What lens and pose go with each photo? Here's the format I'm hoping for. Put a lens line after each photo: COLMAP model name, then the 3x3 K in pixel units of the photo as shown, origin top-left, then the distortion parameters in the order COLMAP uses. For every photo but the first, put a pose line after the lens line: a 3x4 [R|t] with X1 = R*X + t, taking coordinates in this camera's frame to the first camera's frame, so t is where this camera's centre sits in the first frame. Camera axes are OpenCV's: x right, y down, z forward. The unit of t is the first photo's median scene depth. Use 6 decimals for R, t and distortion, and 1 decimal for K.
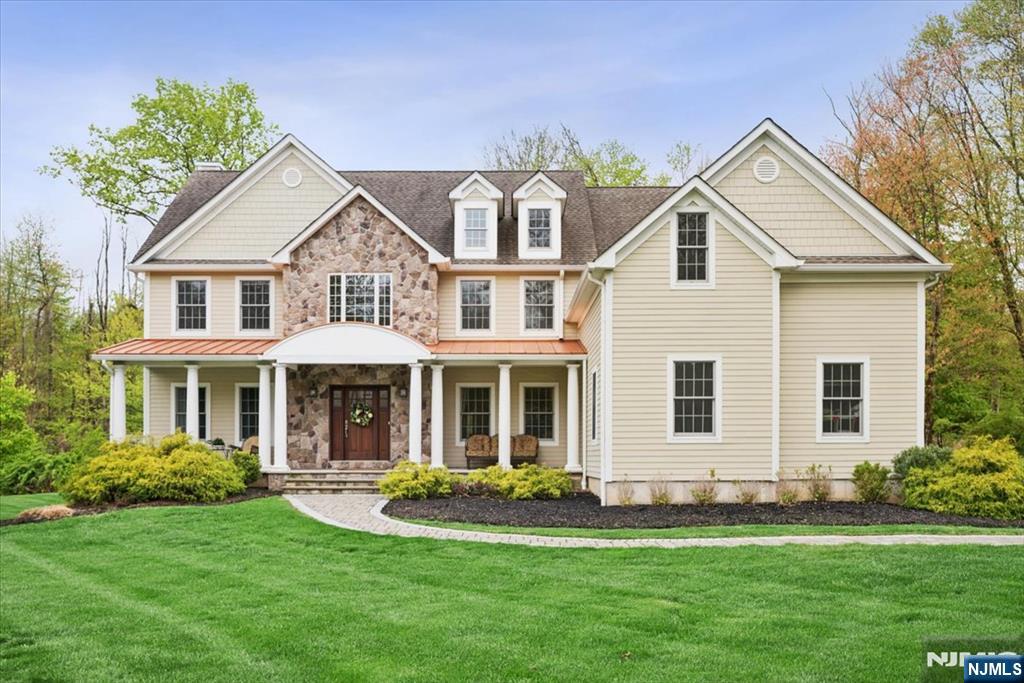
lens RADIAL K [[880.9, 0, 495.1], [0, 880.9, 448.5], [0, 0, 1]] dist [-0.002654, 0.000129]
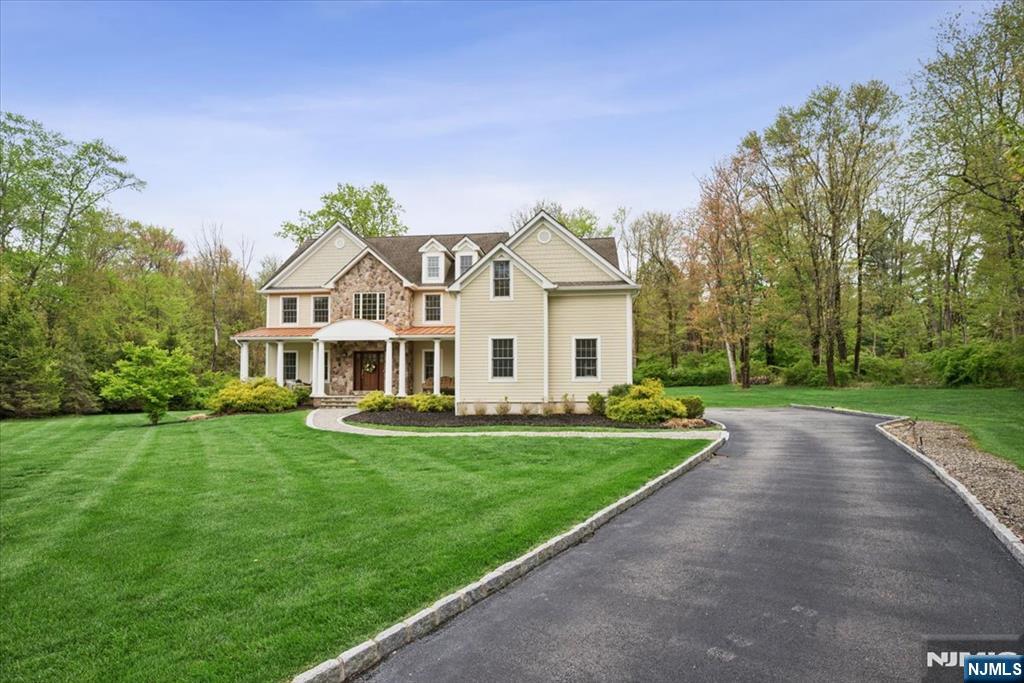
lens RADIAL K [[513.5, 0, 511.6], [0, 513.5, 366.1], [0, 0, 1]] dist [-0.000720, 0.000016]
pose [[0.994191, -0.004331, -0.107544, 0.272648], [0.001066, 0.999537, -0.030401, -0.005574], [0.107626, 0.030109, 0.993735, -0.068356]]
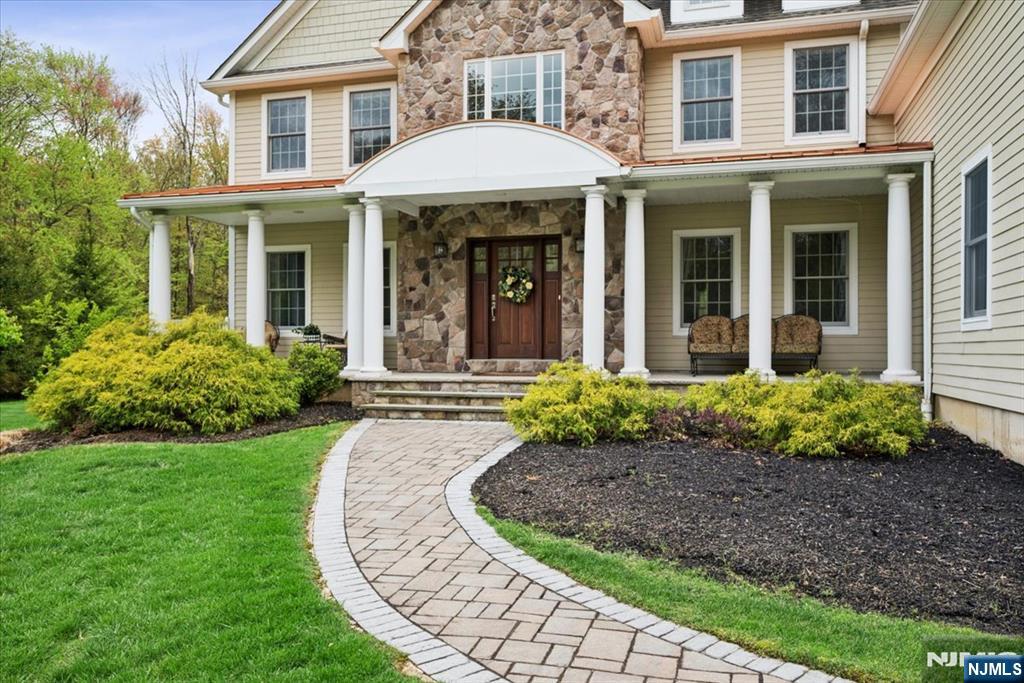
lens RADIAL K [[775.2, 0, 519.5], [0, 775.2, 341.3], [0, 0, 1]] dist [-0.004980, 0.001864]
pose [[0.963151, -0.000668, -0.268959, -0.003414], [0.000423, 0.999999, -0.000968, 0.001766], [0.268960, 0.000818, 0.963151, 0.479384]]
